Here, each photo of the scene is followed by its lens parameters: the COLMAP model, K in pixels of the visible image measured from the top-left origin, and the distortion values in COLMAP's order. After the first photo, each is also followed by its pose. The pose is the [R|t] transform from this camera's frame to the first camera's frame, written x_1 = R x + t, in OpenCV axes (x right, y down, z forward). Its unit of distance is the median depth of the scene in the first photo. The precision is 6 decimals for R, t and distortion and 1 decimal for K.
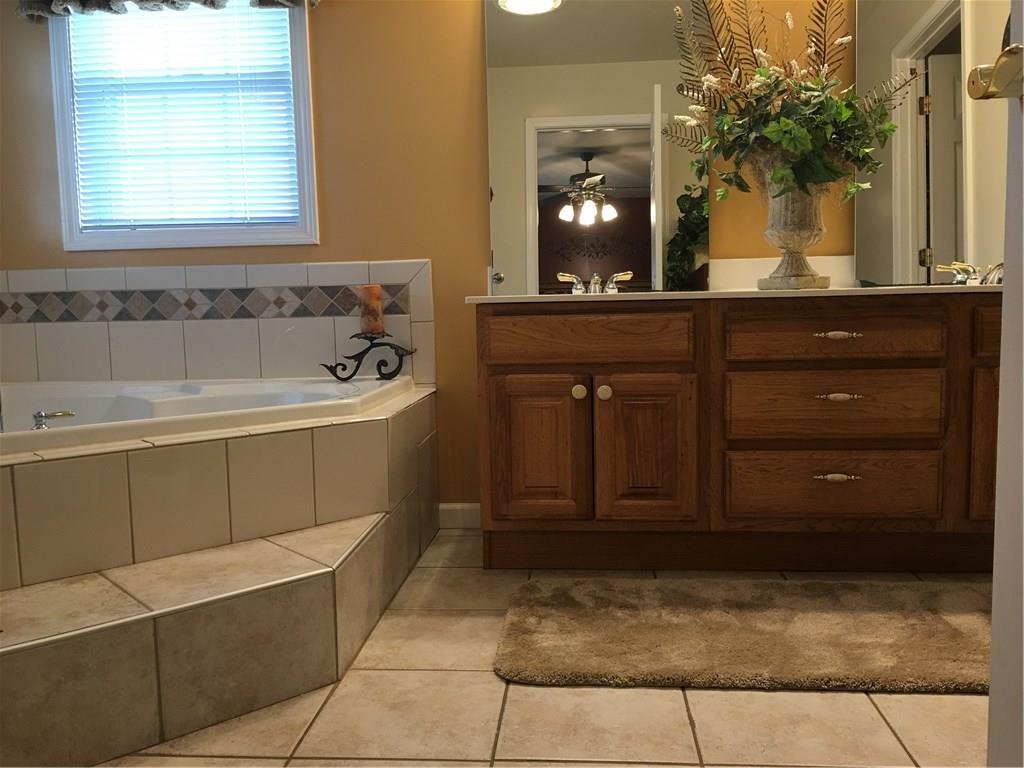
lens RADIAL K [[894.6, 0, 515.2], [0, 894.6, 383.2], [0, 0, 1]] dist [0.040397, -0.002441]
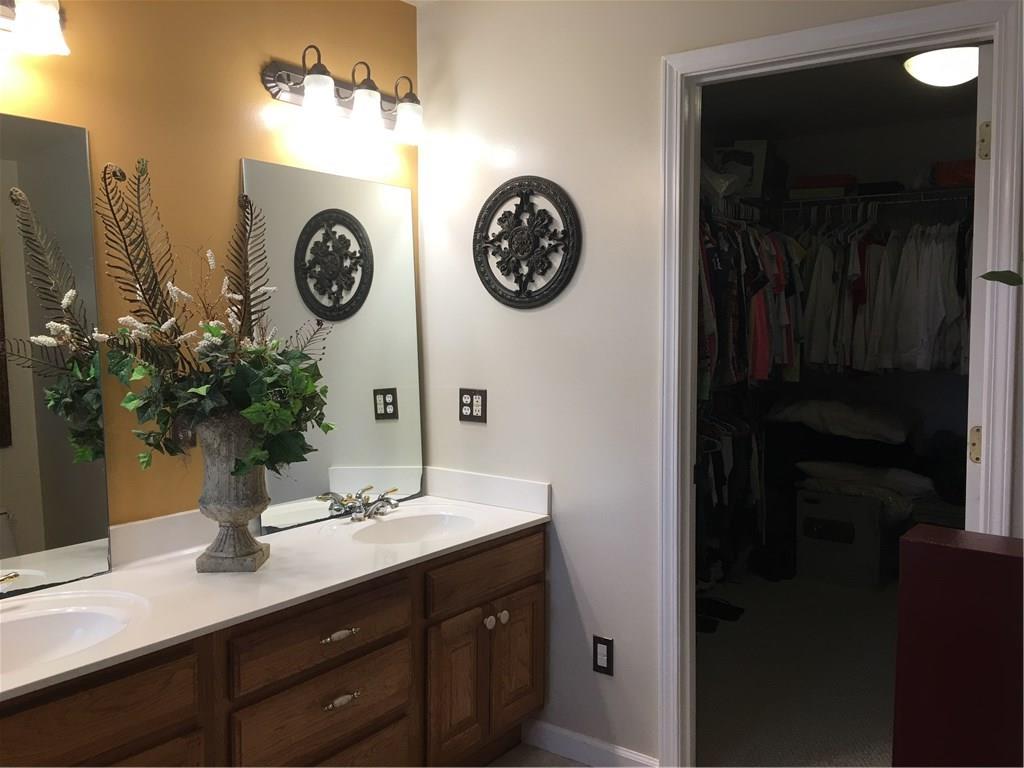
lens RADIAL K [[894.6, 0, 512.8], [0, 894.6, 381.9], [0, 0, 1]] dist [0.040397, -0.002441]
pose [[0.536699, -0.037530, 0.842938, -0.304025], [0.069243, 0.997600, 0.000328, -0.291988], [-0.840928, 0.058192, 0.538010, 0.328628]]
